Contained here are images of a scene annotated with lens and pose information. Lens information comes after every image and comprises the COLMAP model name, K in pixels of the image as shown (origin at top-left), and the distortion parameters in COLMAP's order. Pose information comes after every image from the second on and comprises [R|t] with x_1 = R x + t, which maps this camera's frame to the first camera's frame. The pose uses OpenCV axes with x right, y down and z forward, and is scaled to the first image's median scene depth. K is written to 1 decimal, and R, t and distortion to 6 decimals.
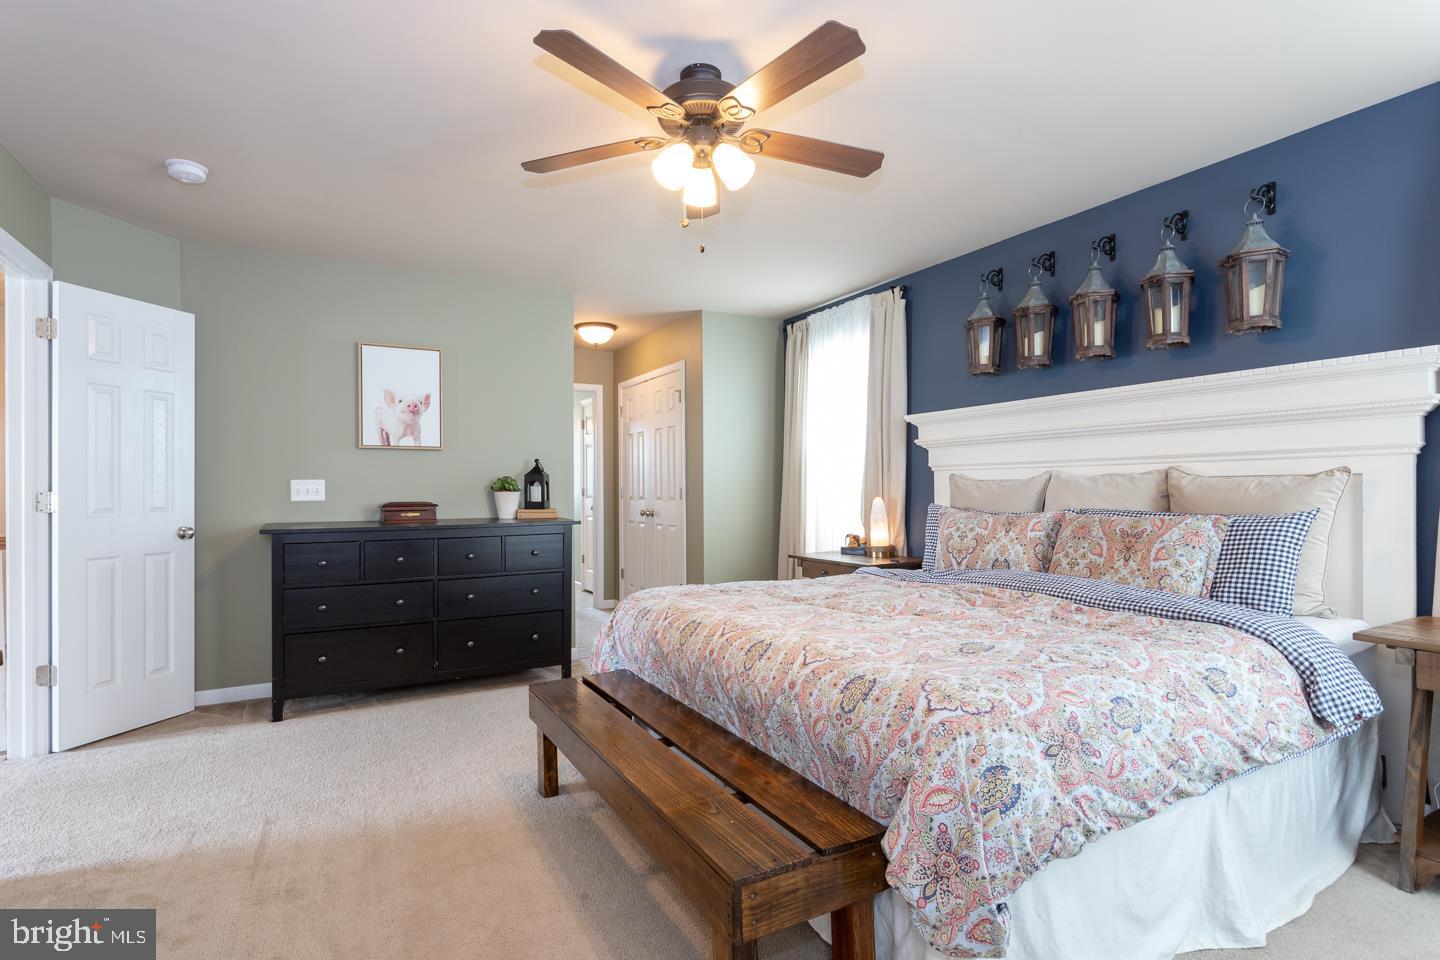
lens RADIAL K [[717.4, 0, 704.8], [0, 717.4, 481.9], [0, 0, 1]] dist [-0.001078, 0.001384]
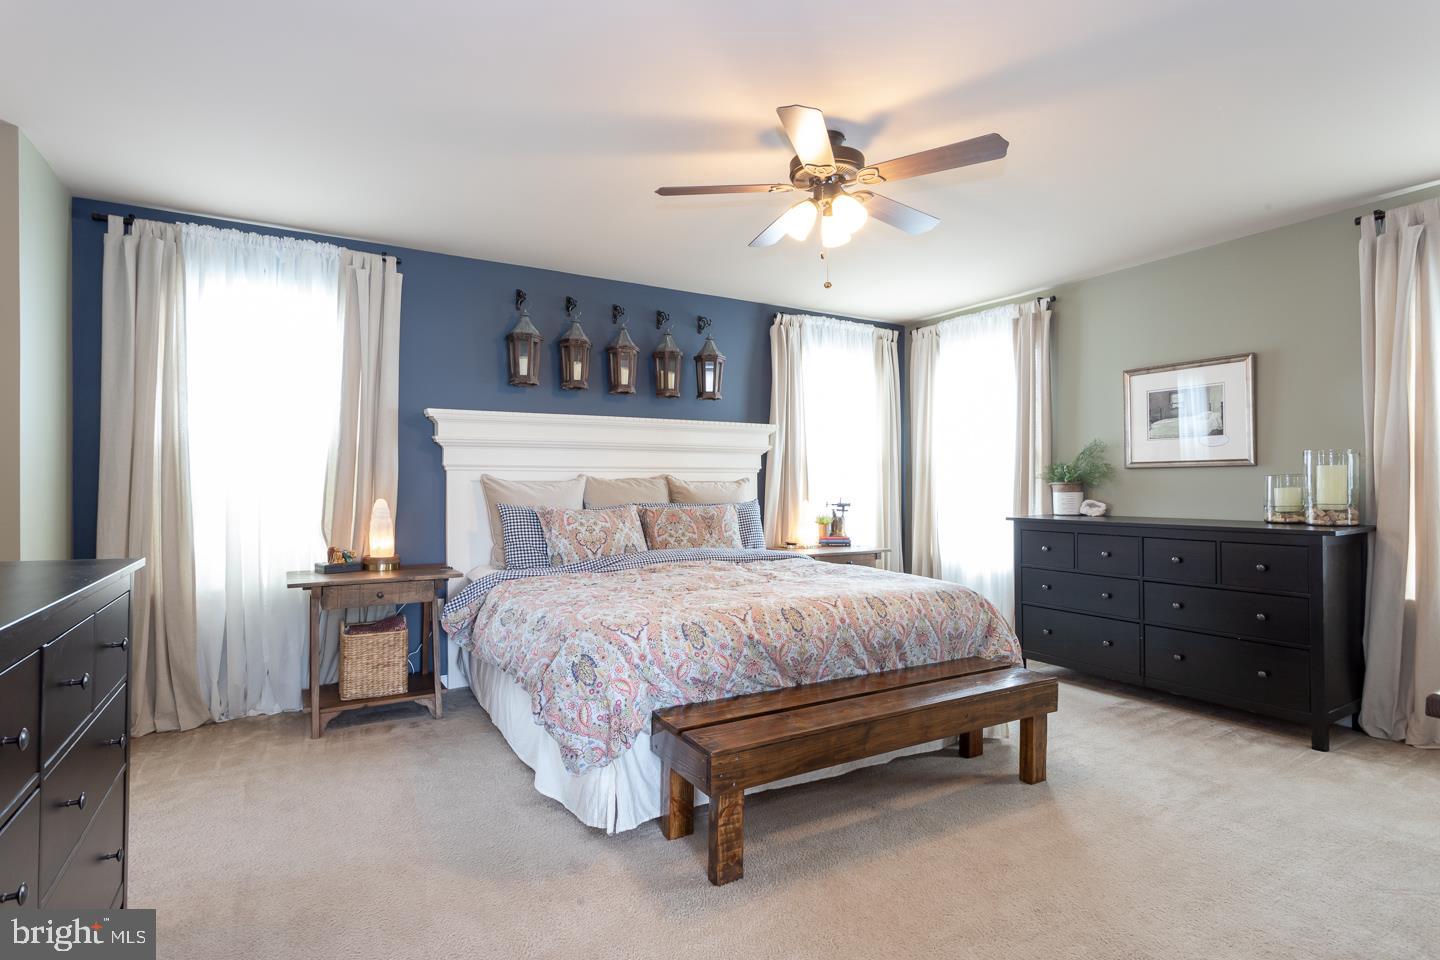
lens RADIAL K [[713.5, 0, 719.5], [0, 713.5, 490.0], [0, 0, 1]] dist [-0.004771, 0.000707]
pose [[-0.038768, 0.001227, 0.999248, -0.790153], [-0.006760, 0.999976, -0.001490, 0.011510], [-0.999225, -0.006812, -0.038758, 0.827524]]
